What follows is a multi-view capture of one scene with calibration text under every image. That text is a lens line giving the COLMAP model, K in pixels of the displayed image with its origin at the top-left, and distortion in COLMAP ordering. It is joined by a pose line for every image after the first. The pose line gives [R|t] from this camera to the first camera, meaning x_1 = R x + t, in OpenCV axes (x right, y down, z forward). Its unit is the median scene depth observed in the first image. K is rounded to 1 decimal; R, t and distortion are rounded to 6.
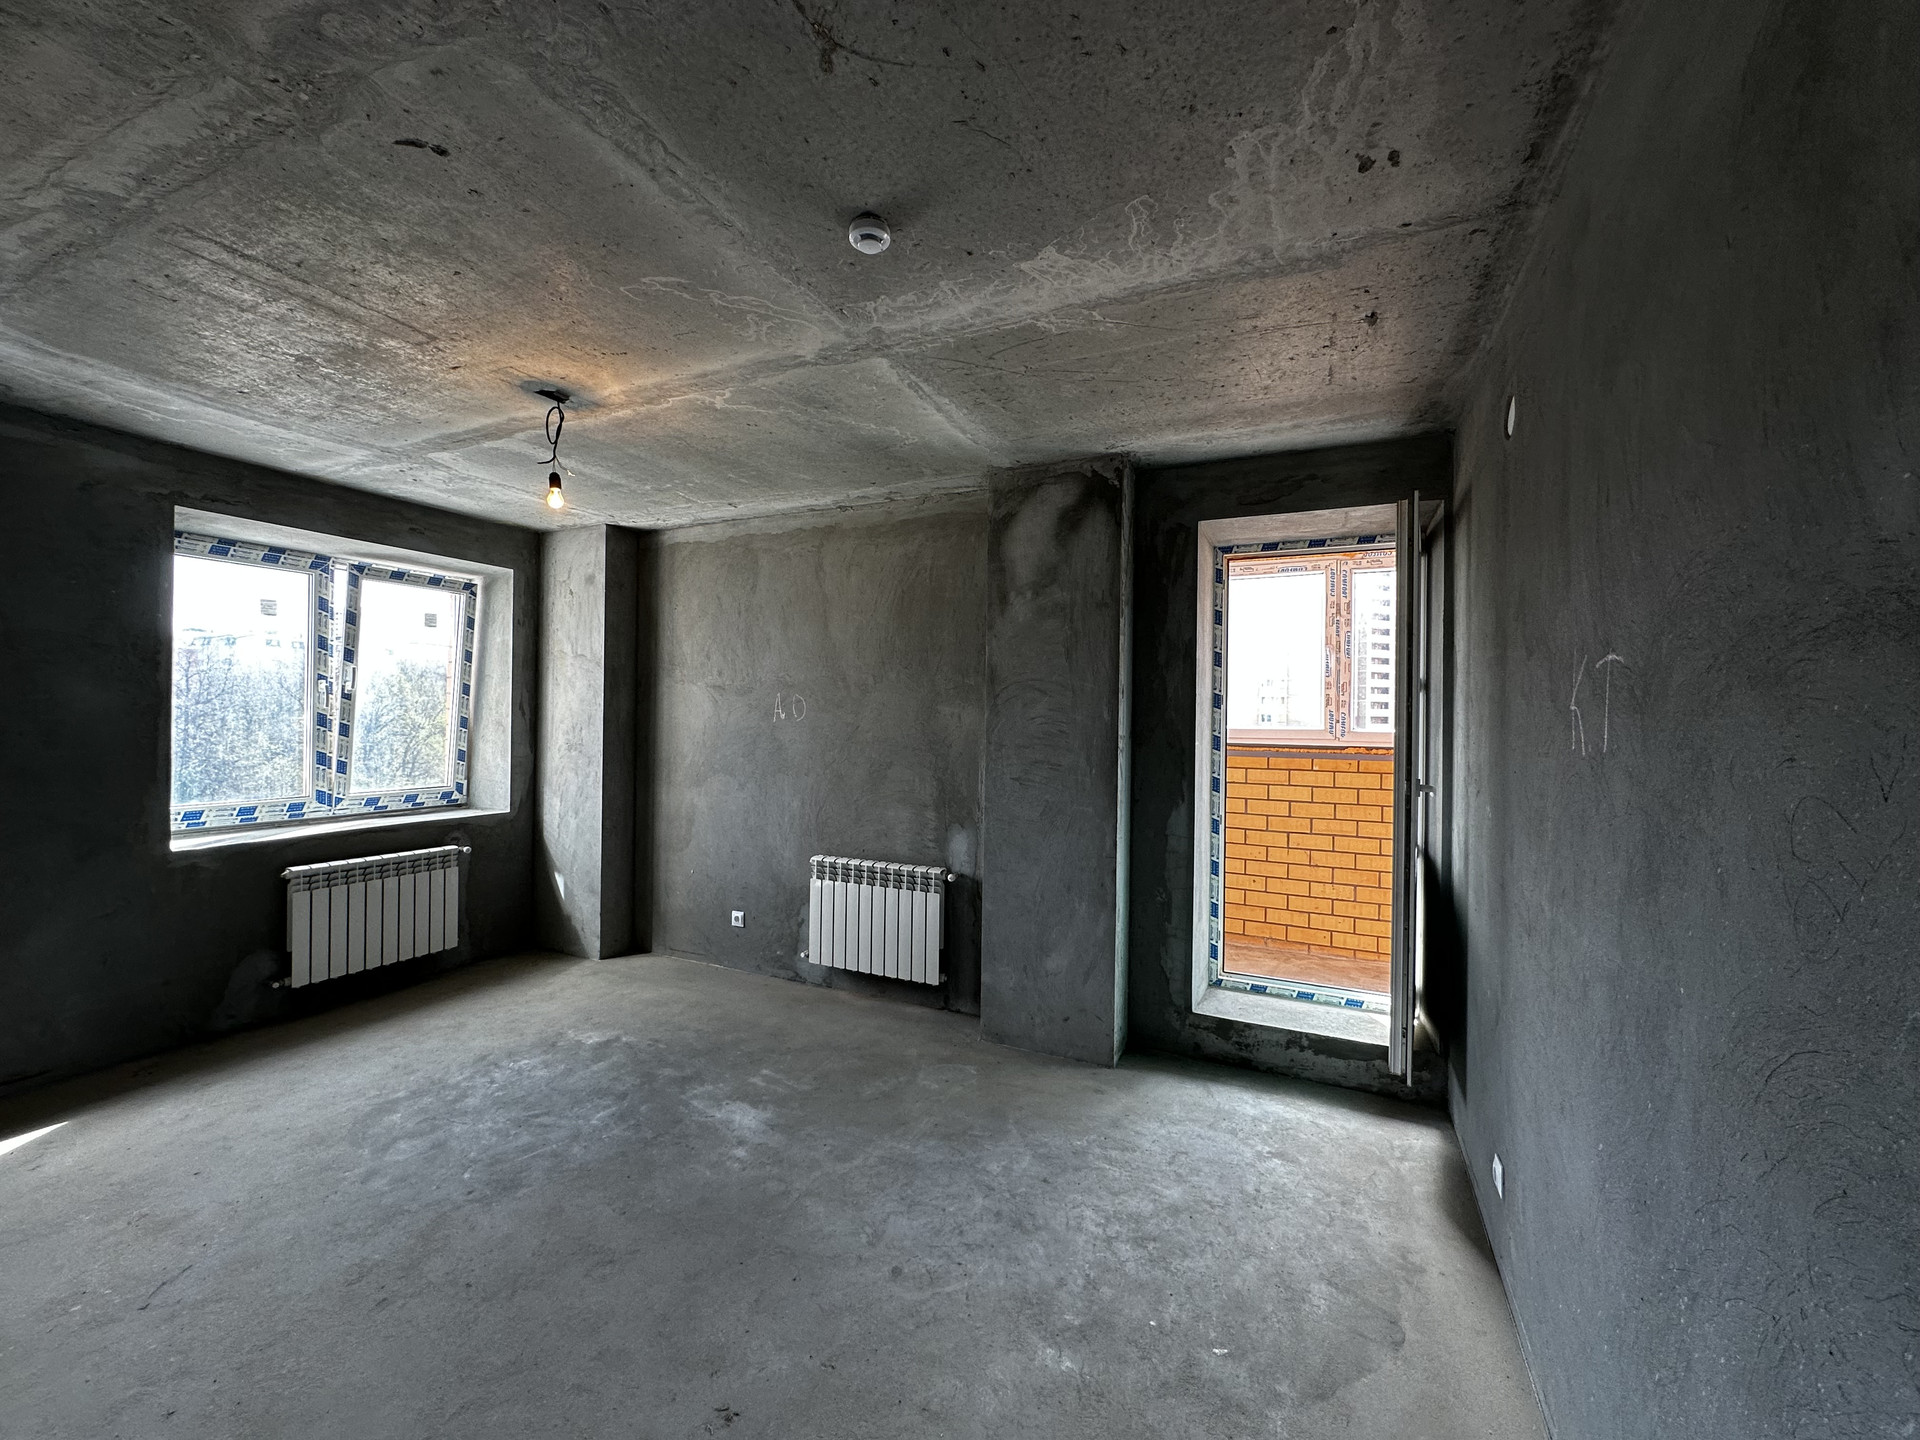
lens RADIAL K [[657.9, 0, 1002.7], [0, 657.9, 723.1], [0, 0, 1]] dist [0.000498, 0.000088]
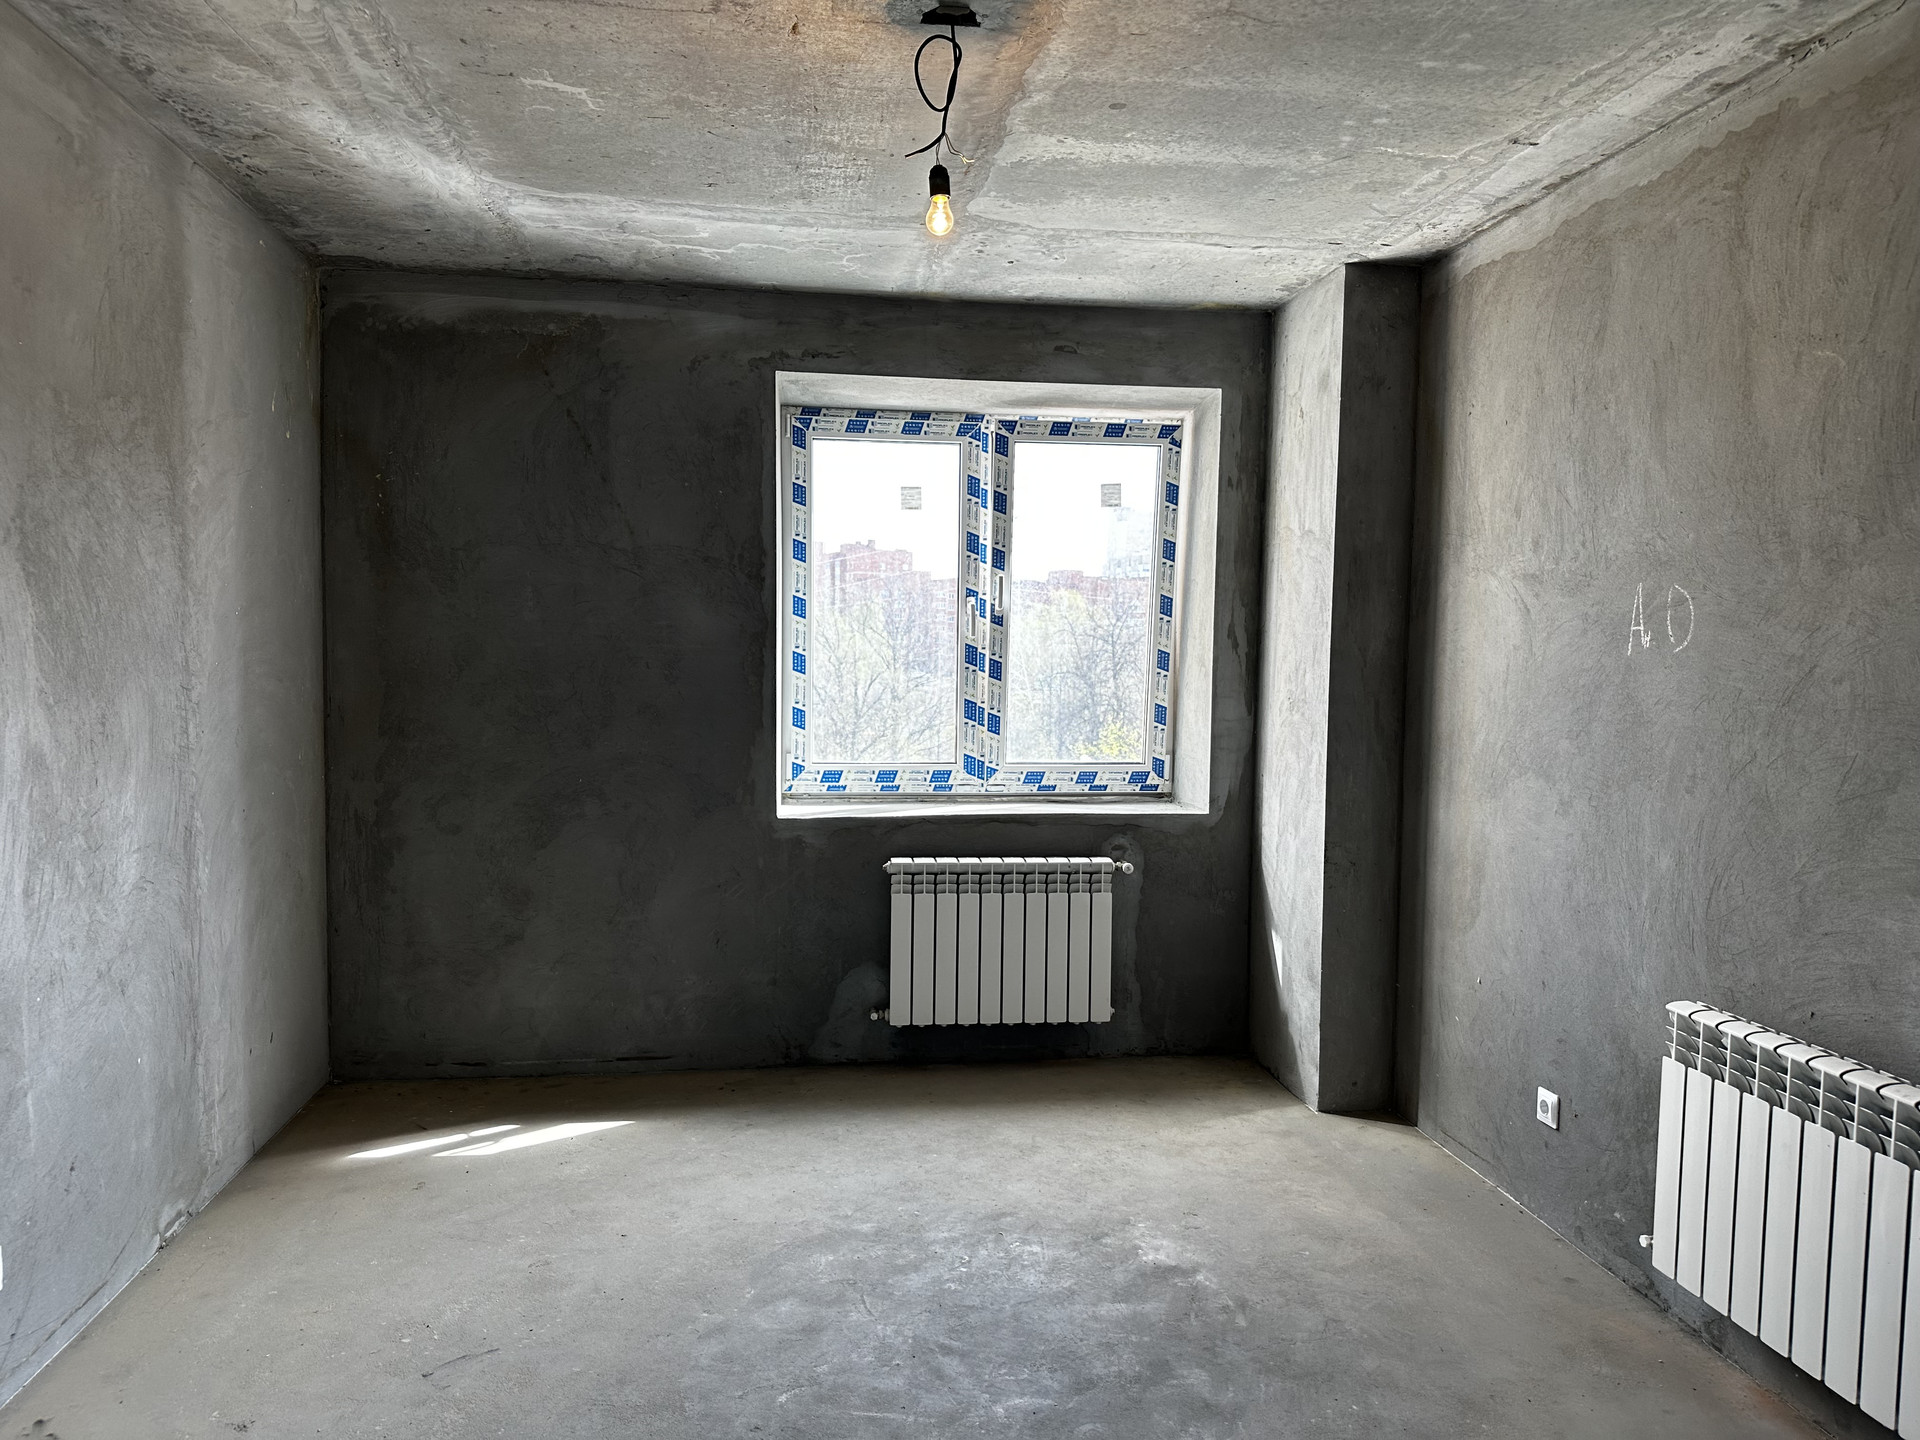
lens RADIAL K [[1321.4, 0, 957.4], [0, 1321.4, 732.4], [0, 0, 1]] dist [0.108345, -0.175059]
pose [[0.562059, 0.045254, -0.825858, 0.114471], [-0.007435, 0.998738, 0.049667, 0.008228], [0.827064, -0.021776, 0.561686, 0.202891]]
